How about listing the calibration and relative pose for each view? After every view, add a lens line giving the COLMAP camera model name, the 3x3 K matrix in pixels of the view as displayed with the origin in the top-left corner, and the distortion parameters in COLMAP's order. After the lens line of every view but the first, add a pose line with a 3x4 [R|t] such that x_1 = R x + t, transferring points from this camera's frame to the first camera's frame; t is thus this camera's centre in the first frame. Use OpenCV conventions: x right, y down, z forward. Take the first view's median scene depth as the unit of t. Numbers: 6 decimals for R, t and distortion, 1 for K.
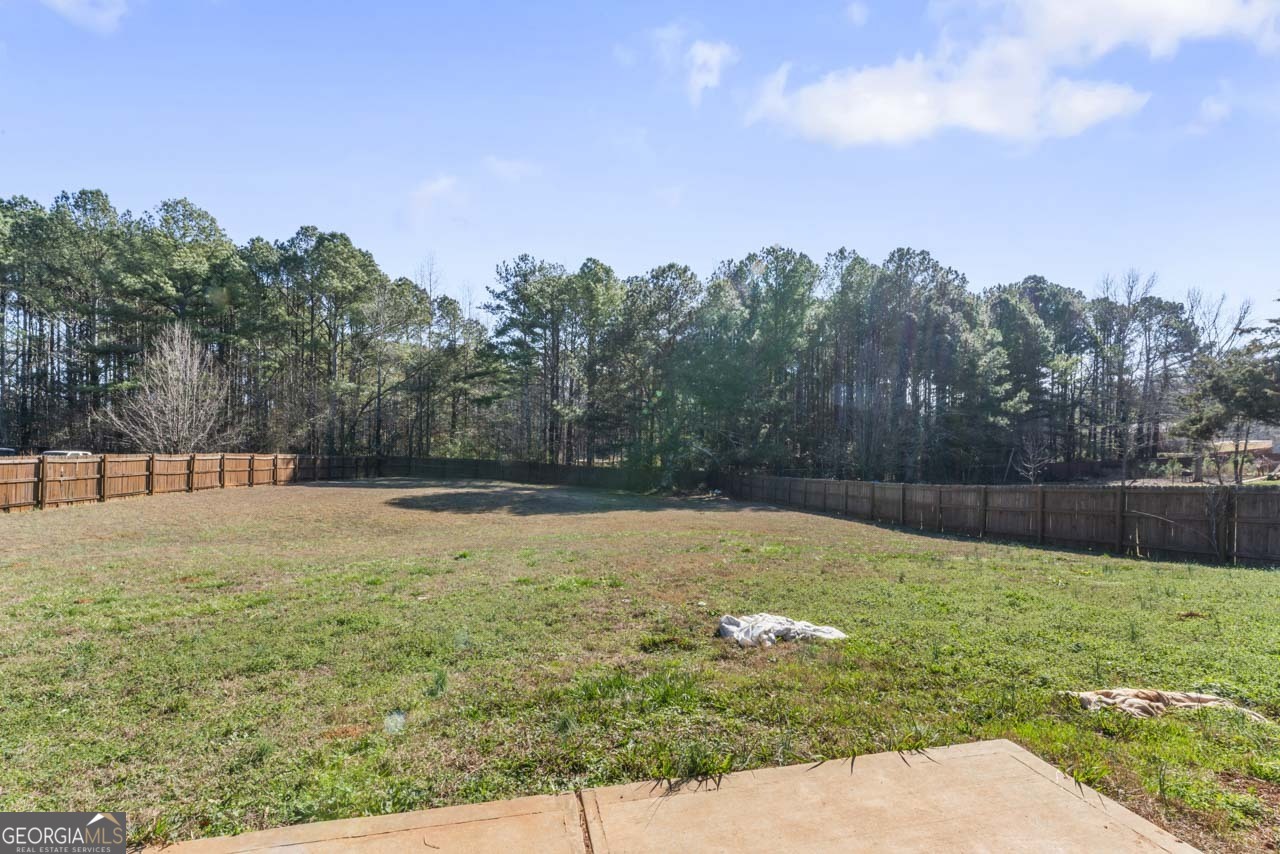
lens RADIAL K [[630.1, 0, 639.5], [0, 630.1, 433.3], [0, 0, 1]] dist [0.000724, -0.000006]
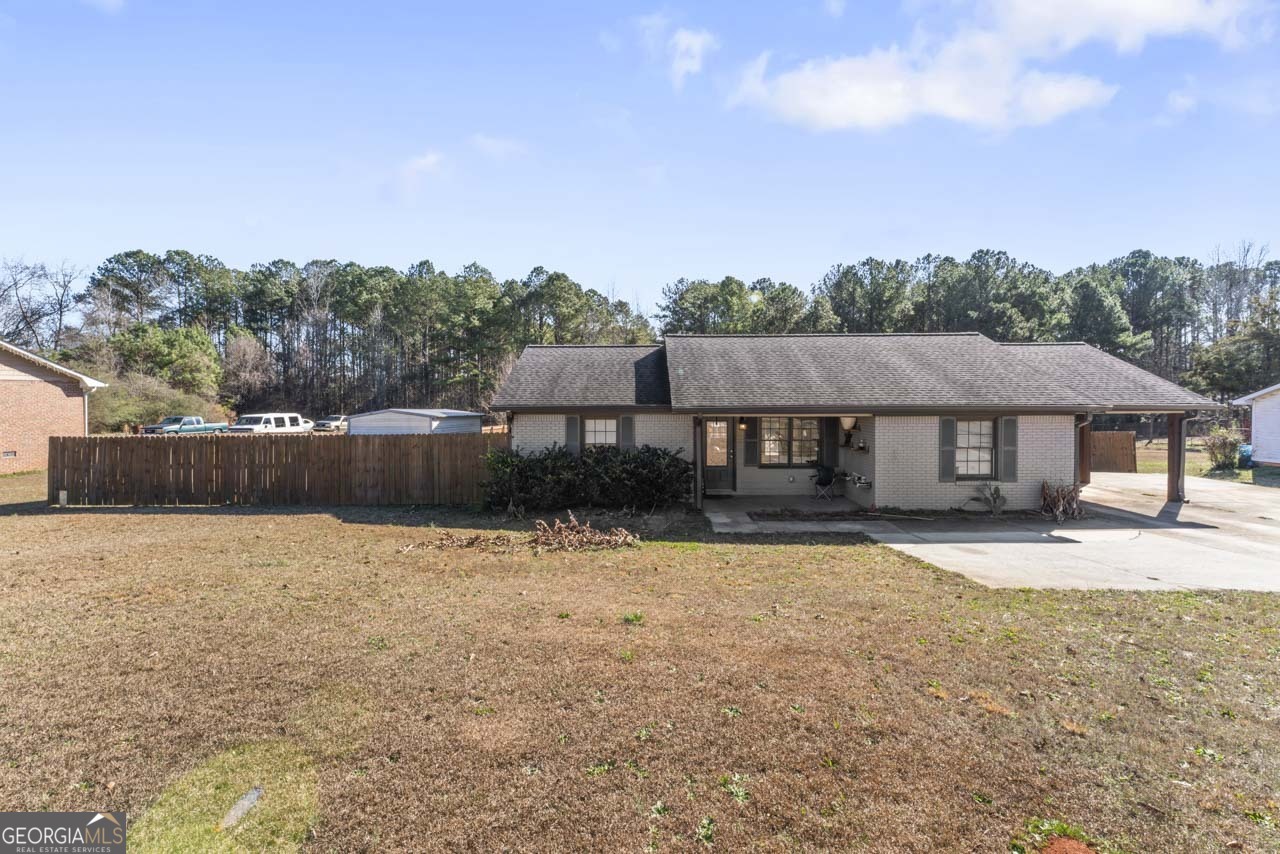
lens RADIAL K [[601.0, 0, 638.0], [0, 601.0, 419.7], [0, 0, 1]] dist [-0.001156, -0.000179]
pose [[0.972001, -0.004395, -0.234935, 0.040574], [0.014262, 0.999085, 0.040315, -0.019433], [0.234543, -0.042536, 0.971175, -0.361401]]
